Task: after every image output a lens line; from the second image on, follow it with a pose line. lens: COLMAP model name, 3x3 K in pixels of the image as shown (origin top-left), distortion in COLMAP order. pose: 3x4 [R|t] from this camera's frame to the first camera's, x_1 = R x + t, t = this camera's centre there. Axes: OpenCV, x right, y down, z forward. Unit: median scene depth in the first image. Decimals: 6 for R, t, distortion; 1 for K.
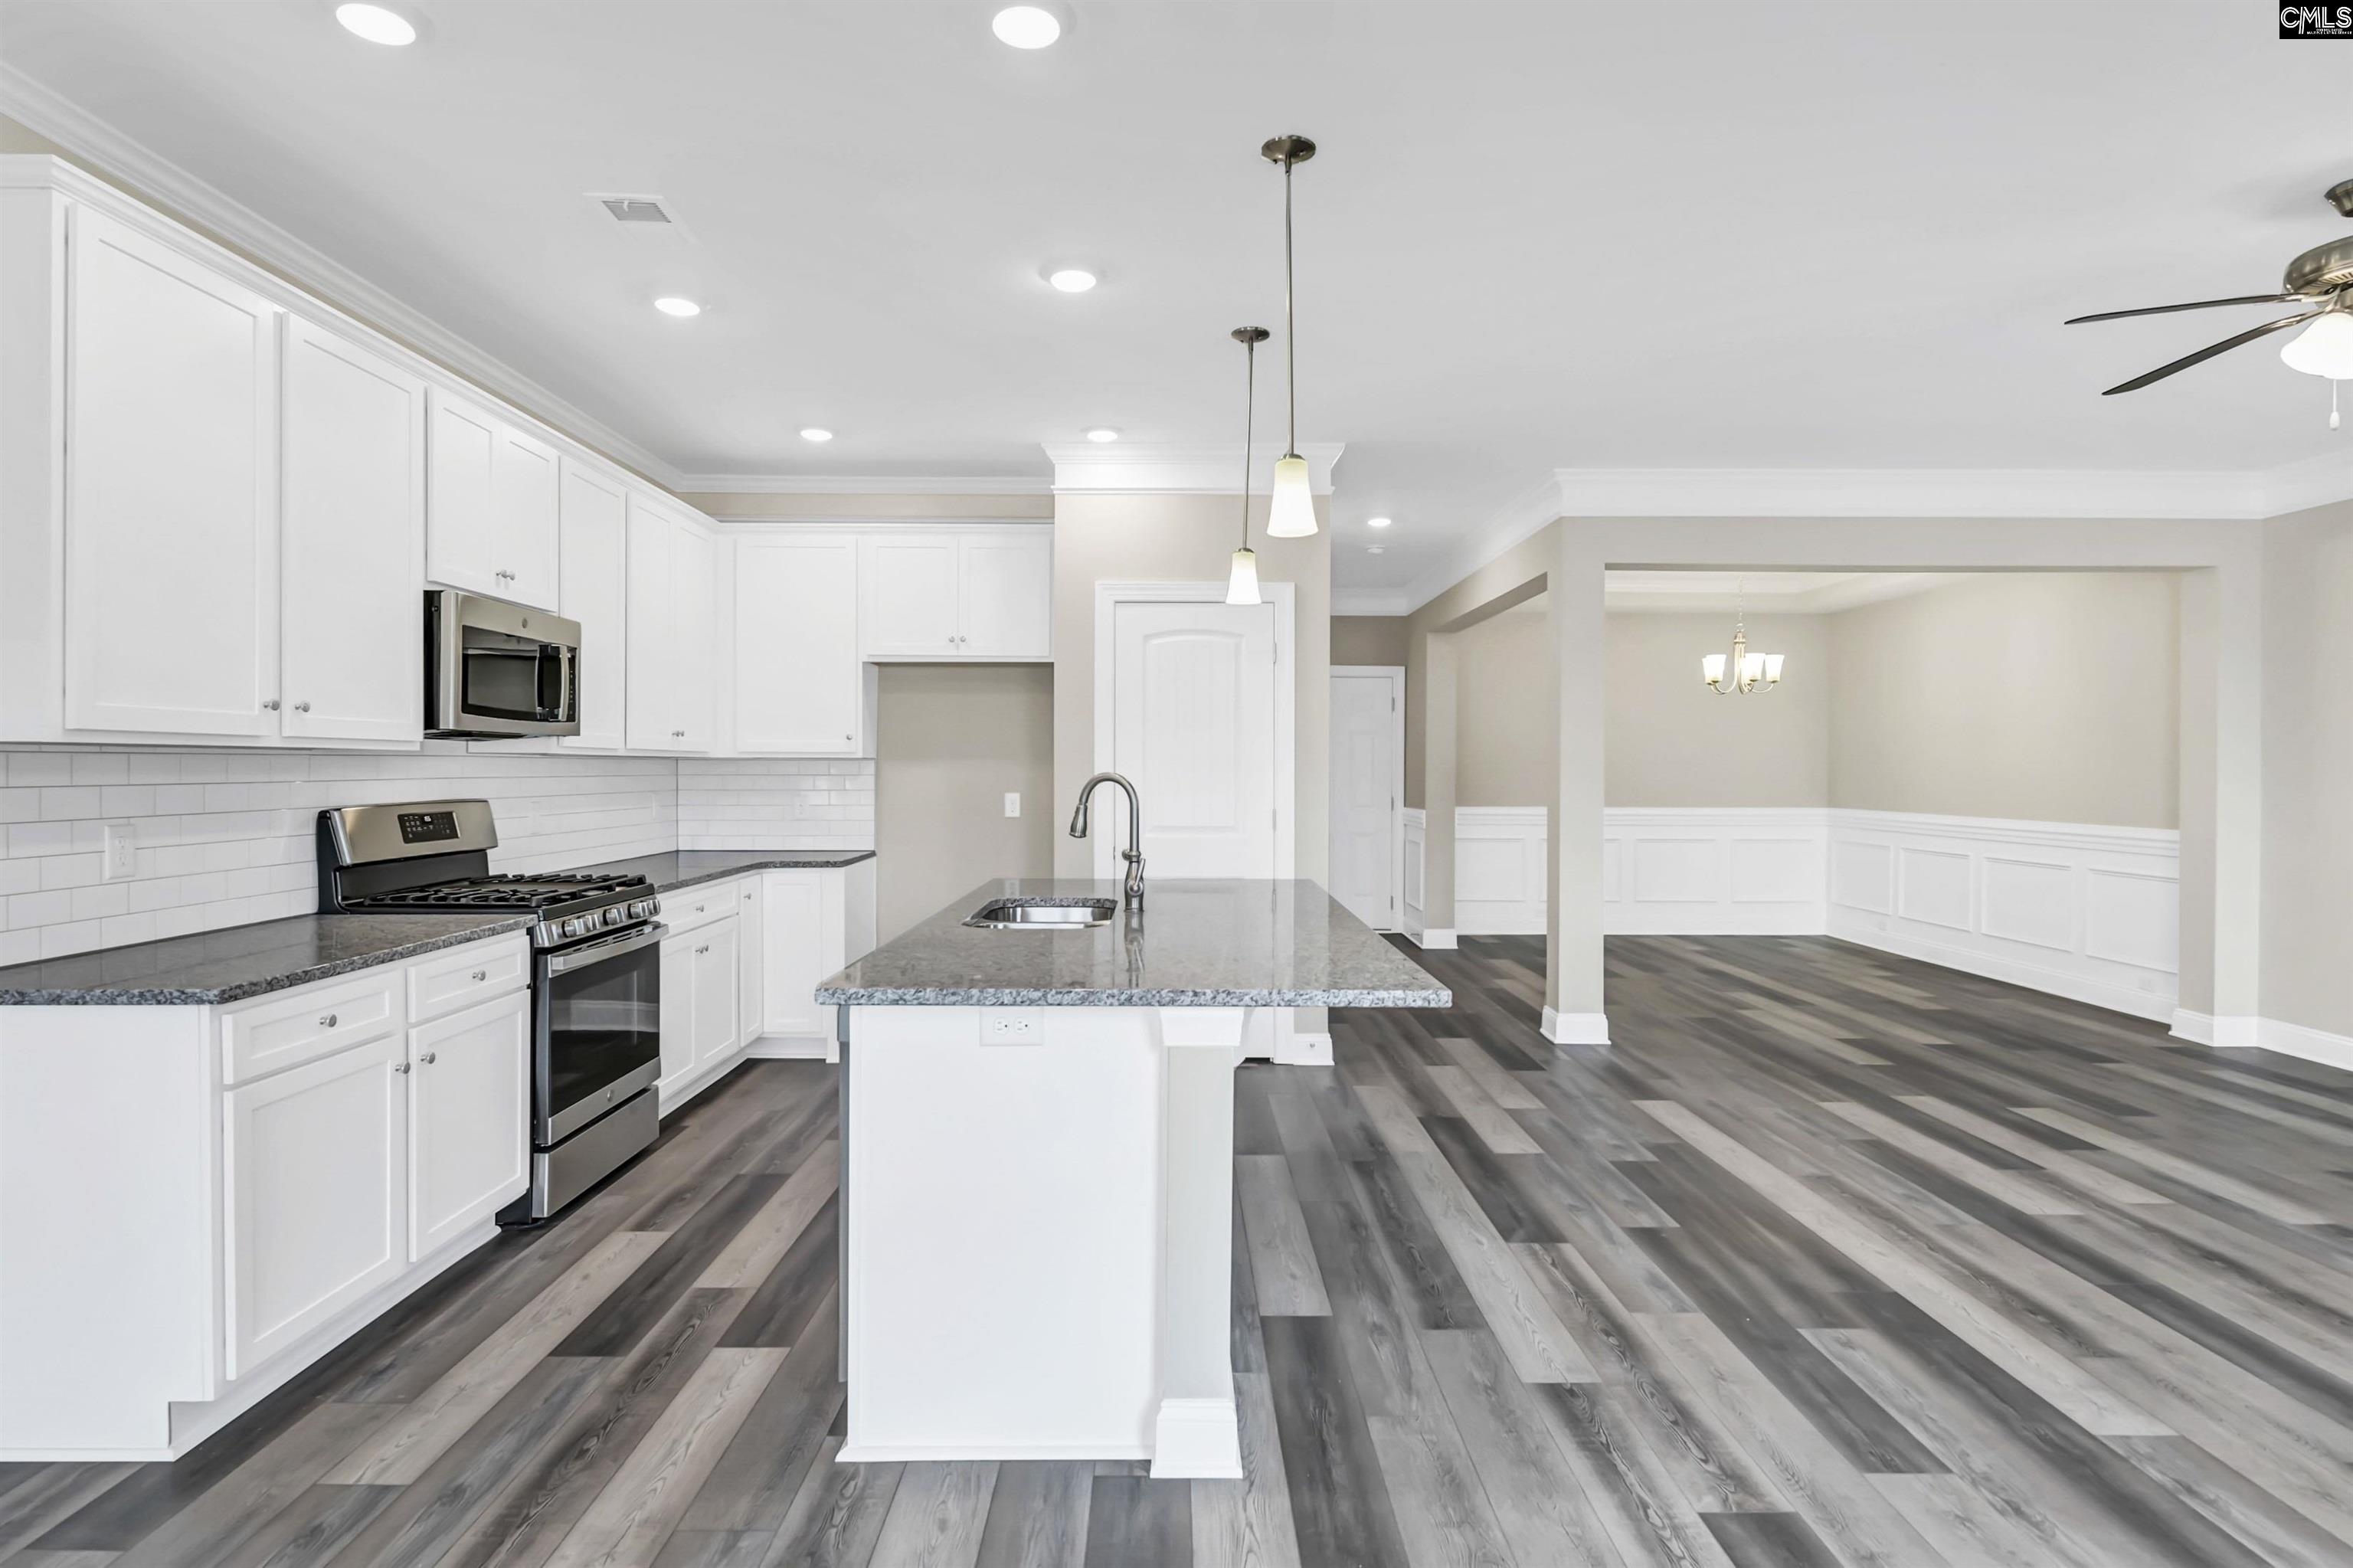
lens RADIAL K [[1231.7, 0, 1167.7], [0, 1231.7, 775.1], [0, 0, 1]] dist [0.001914, -0.001518]
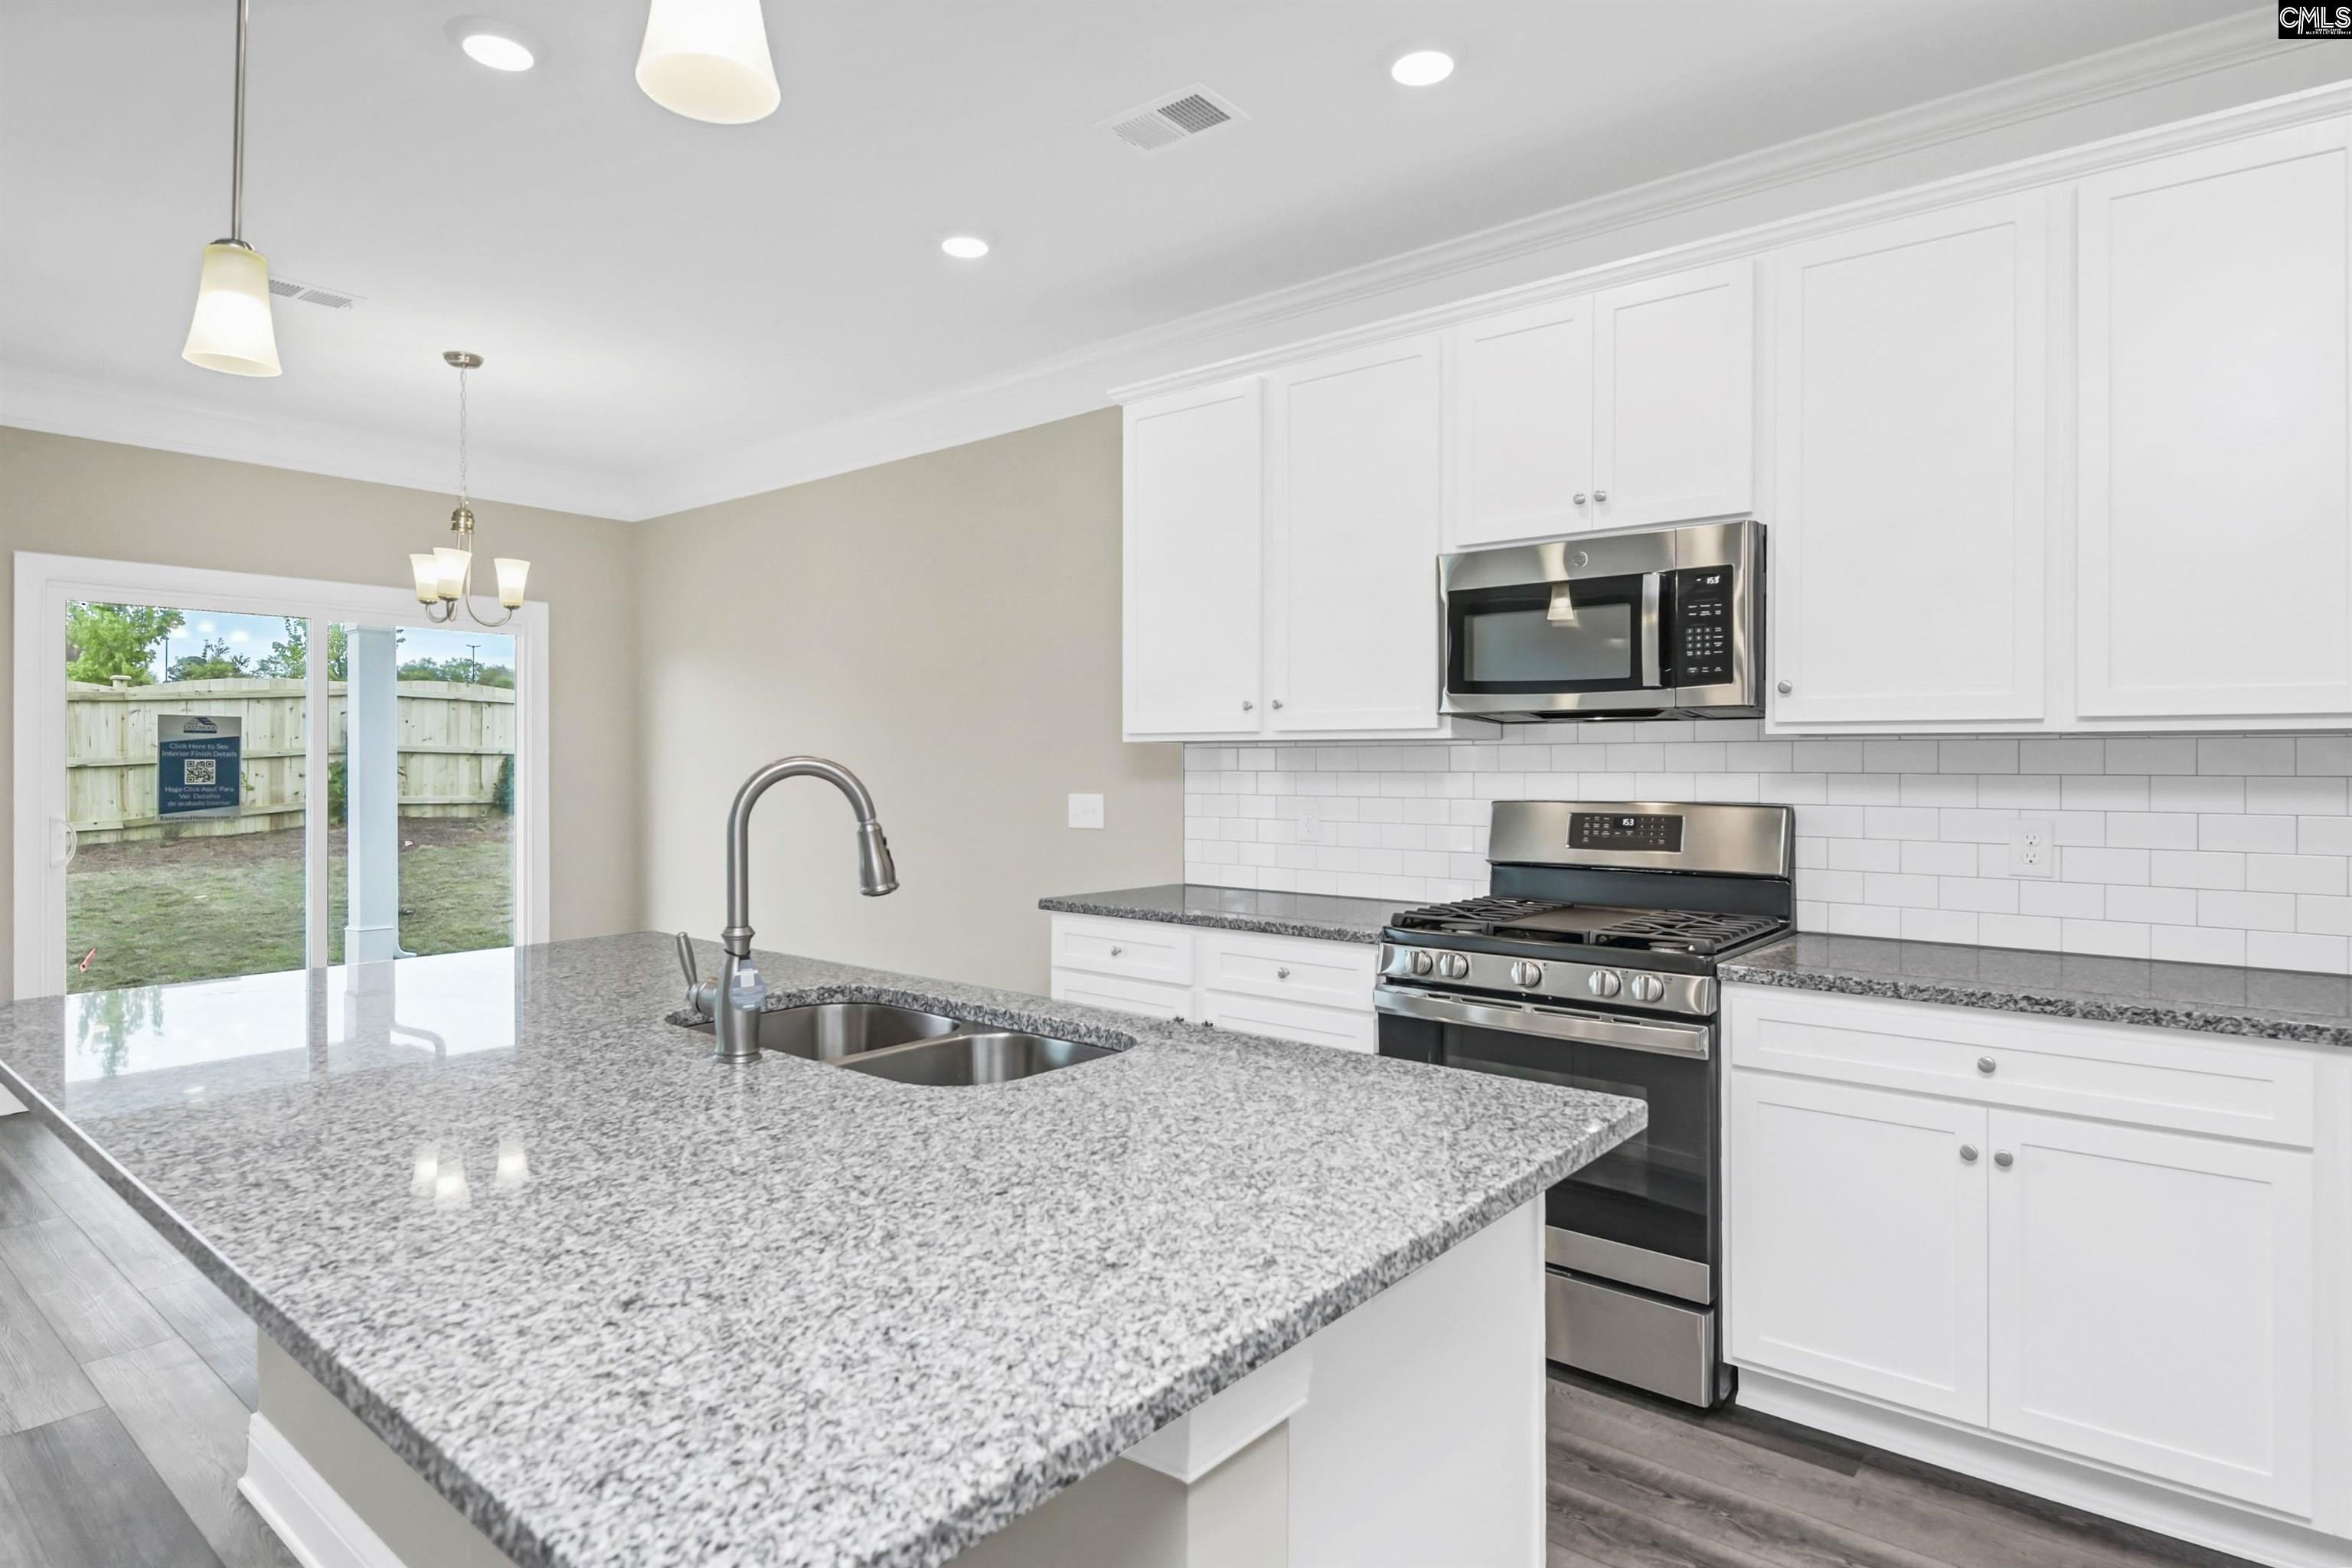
lens RADIAL K [[1270.4, 0, 1180.4], [0, 1270.4, 759.9], [0, 0, 1]] dist [0.001991, -0.001839]
pose [[-0.638489, -0.007821, -0.769592, 0.227440], [-0.009734, 0.999950, -0.002086, -0.000215], [0.769570, 0.006160, -0.638533, 1.401632]]
